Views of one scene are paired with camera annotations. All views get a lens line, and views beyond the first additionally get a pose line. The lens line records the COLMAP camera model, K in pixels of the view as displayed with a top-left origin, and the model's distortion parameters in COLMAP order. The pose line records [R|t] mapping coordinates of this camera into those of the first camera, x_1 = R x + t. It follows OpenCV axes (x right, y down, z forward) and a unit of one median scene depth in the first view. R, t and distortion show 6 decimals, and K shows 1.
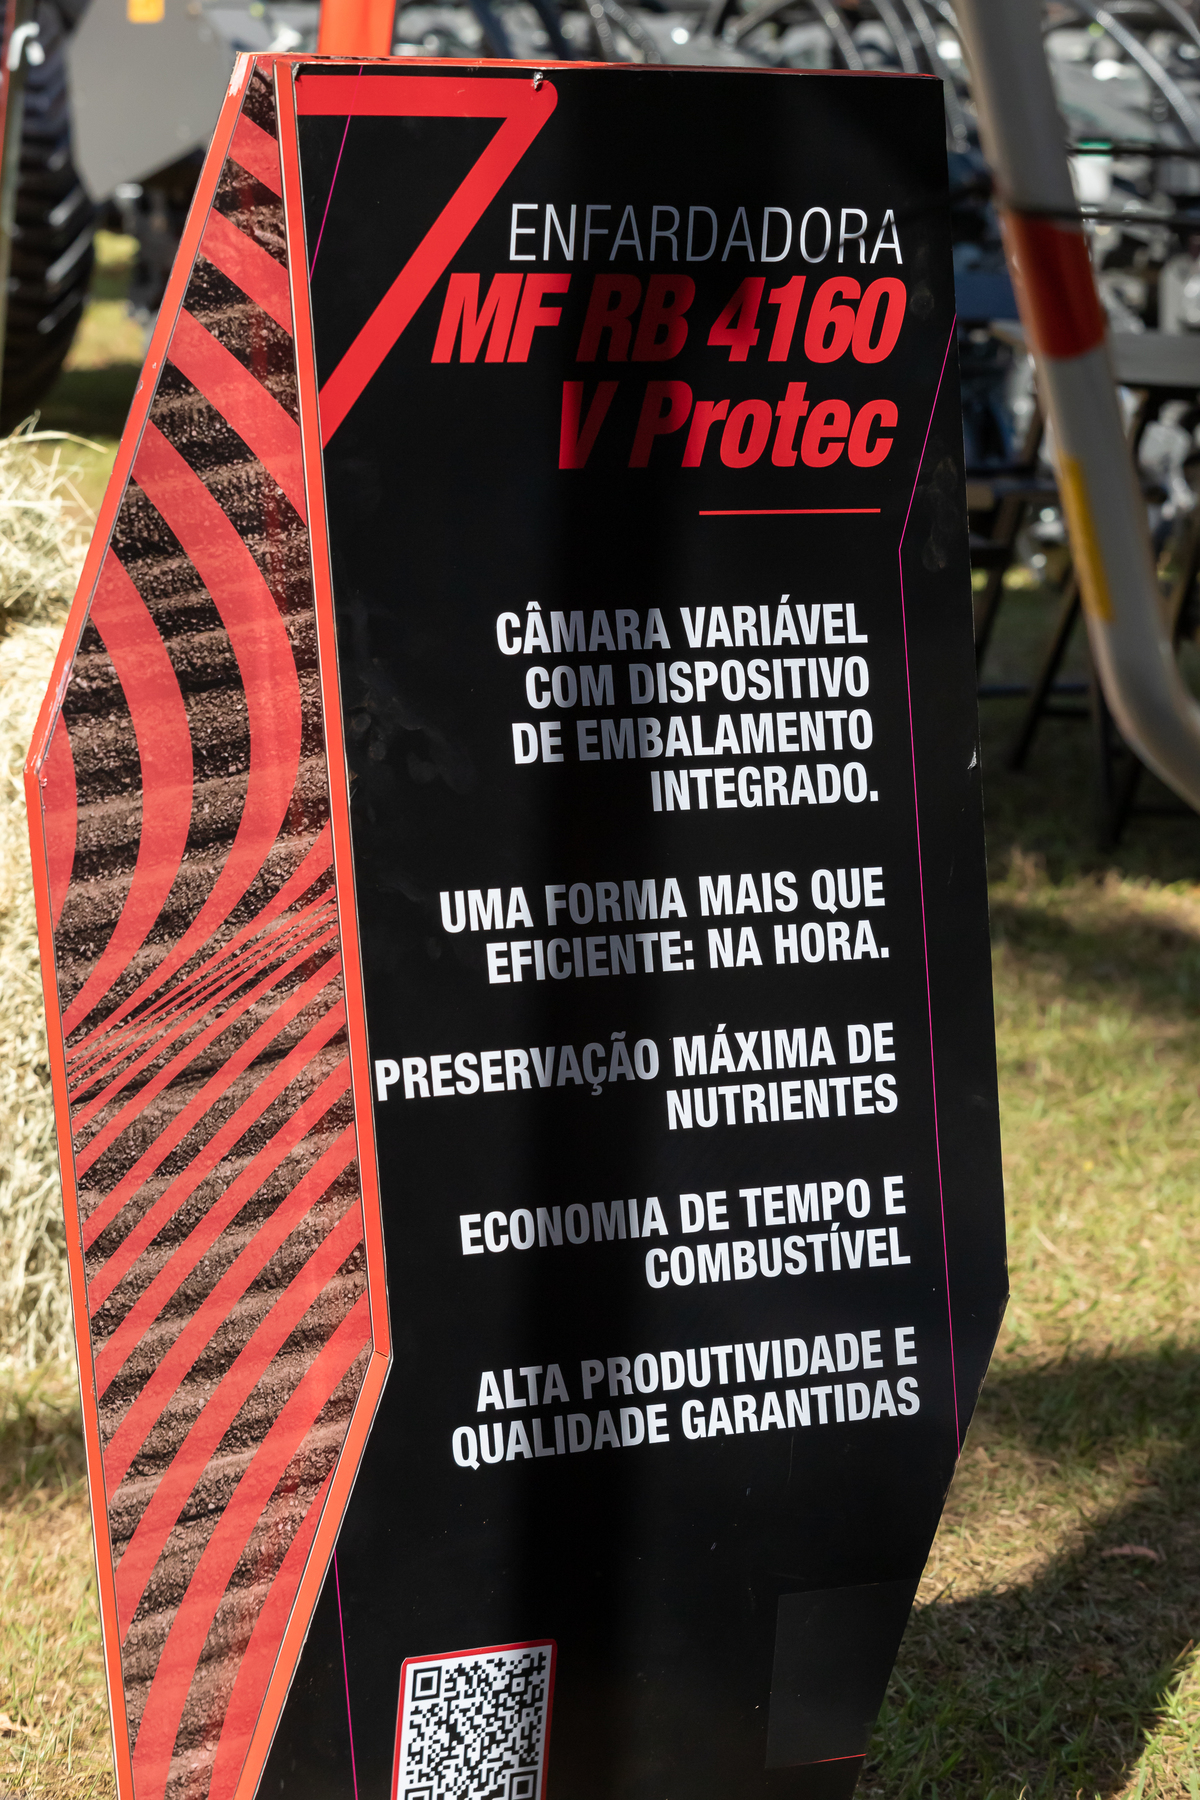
lens RADIAL K [[6217.2, 0, 600.0], [0, 6217.2, 900.0], [0, 0, 1]] dist [-0.117000, -0.206971]
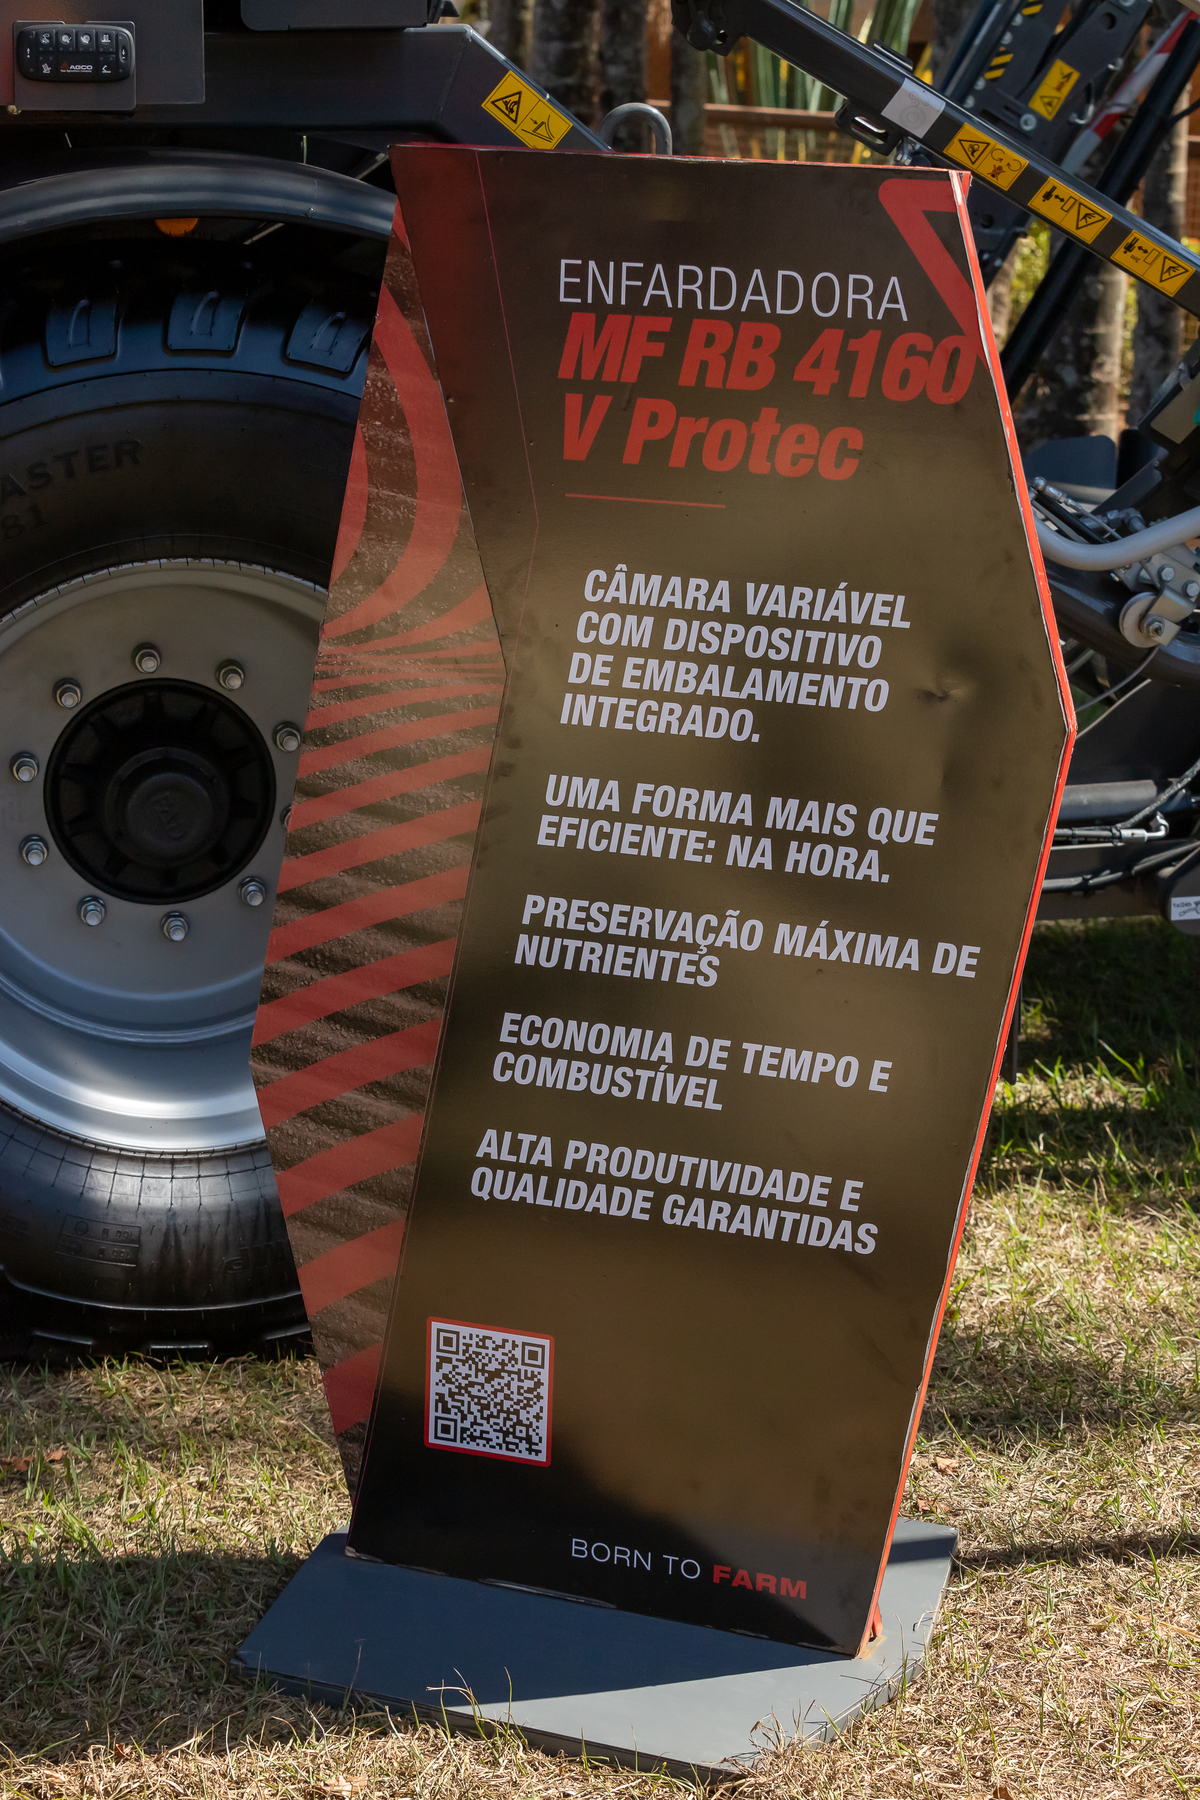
lens RADIAL K [[4449.2, 0, 600.0], [0, 4449.2, 900.0], [0, 0, 1]] dist [0.002421, -9.569585]
pose [[0.524953, 0.134155, -0.840492, 0.781264], [-0.135478, 0.988080, 0.073096, -0.045584], [0.840279, 0.075497, 0.536871, 0.491664]]
